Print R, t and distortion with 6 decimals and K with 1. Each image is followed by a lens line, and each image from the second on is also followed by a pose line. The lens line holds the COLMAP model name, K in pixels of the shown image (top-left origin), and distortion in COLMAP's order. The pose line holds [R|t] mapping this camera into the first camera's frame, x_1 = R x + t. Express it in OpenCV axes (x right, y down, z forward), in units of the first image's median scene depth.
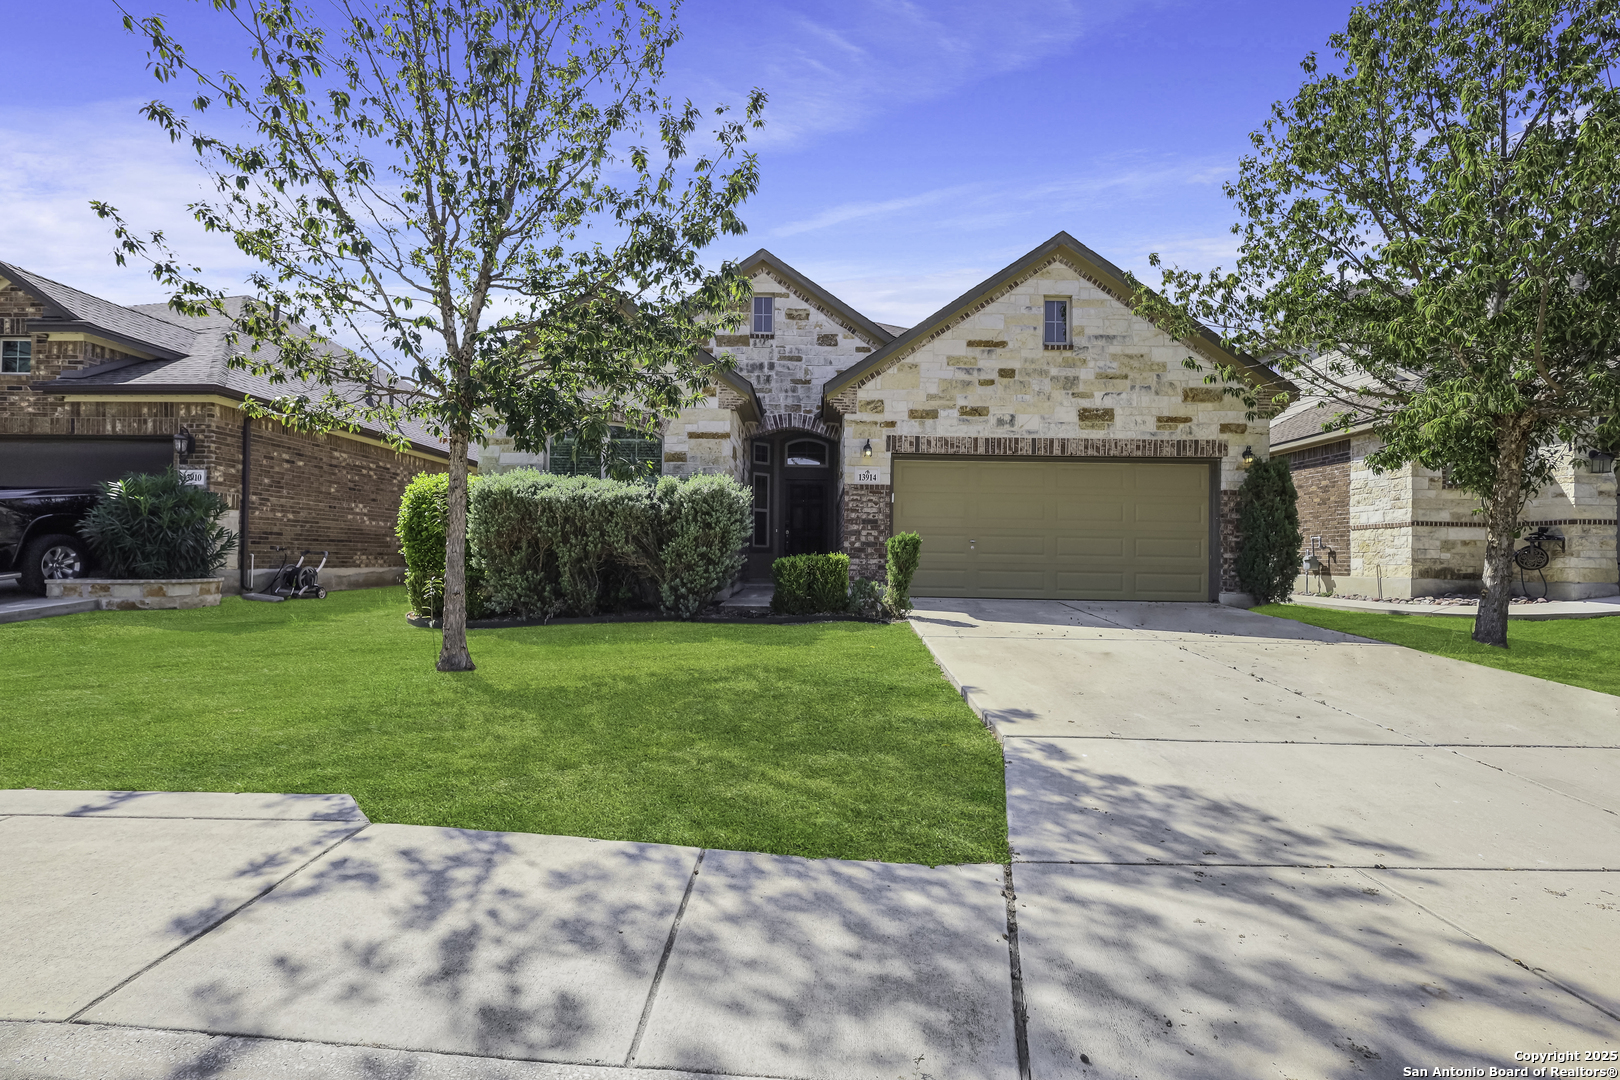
lens RADIAL K [[747.7, 0, 805.1], [0, 747.7, 527.0], [0, 0, 1]] dist [0.001455, 0.000642]
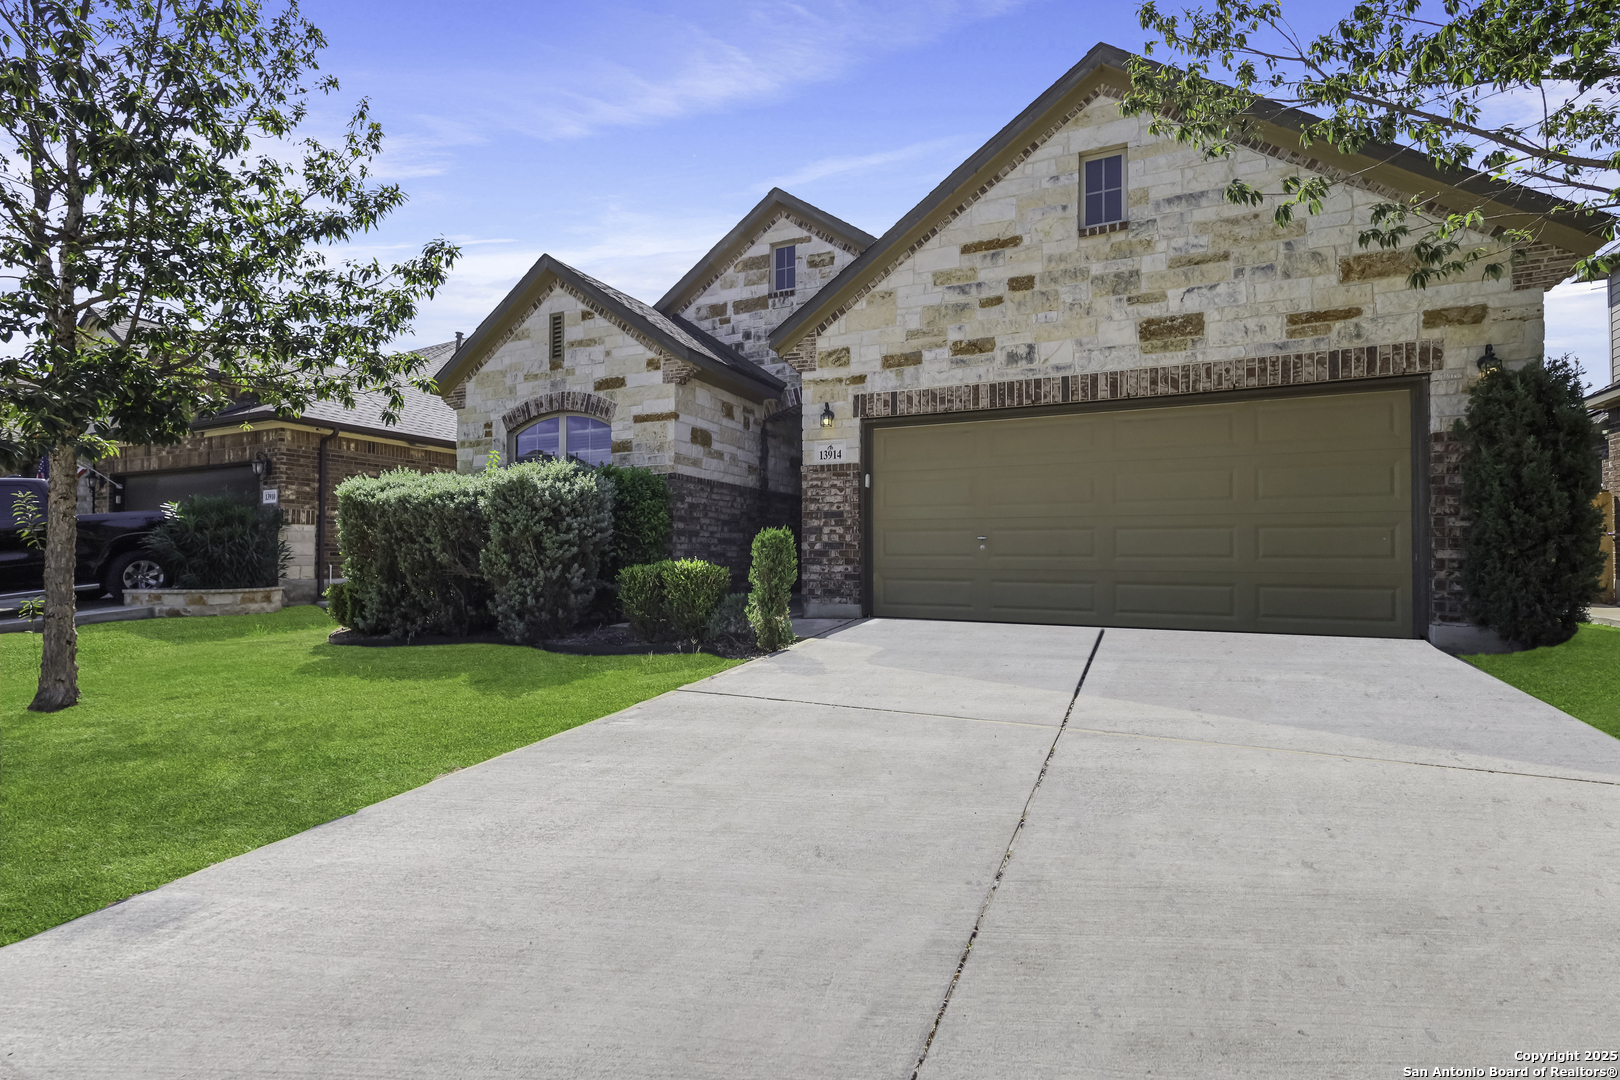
lens RADIAL K [[747.7, 0, 805.1], [0, 747.7, 527.0], [0, 0, 1]] dist [0.001455, 0.000642]
pose [[0.910922, -0.028730, -0.411576, 0.362463], [0.027532, 0.999582, -0.008840, 0.010656], [0.411658, -0.003279, 0.911333, 0.317737]]
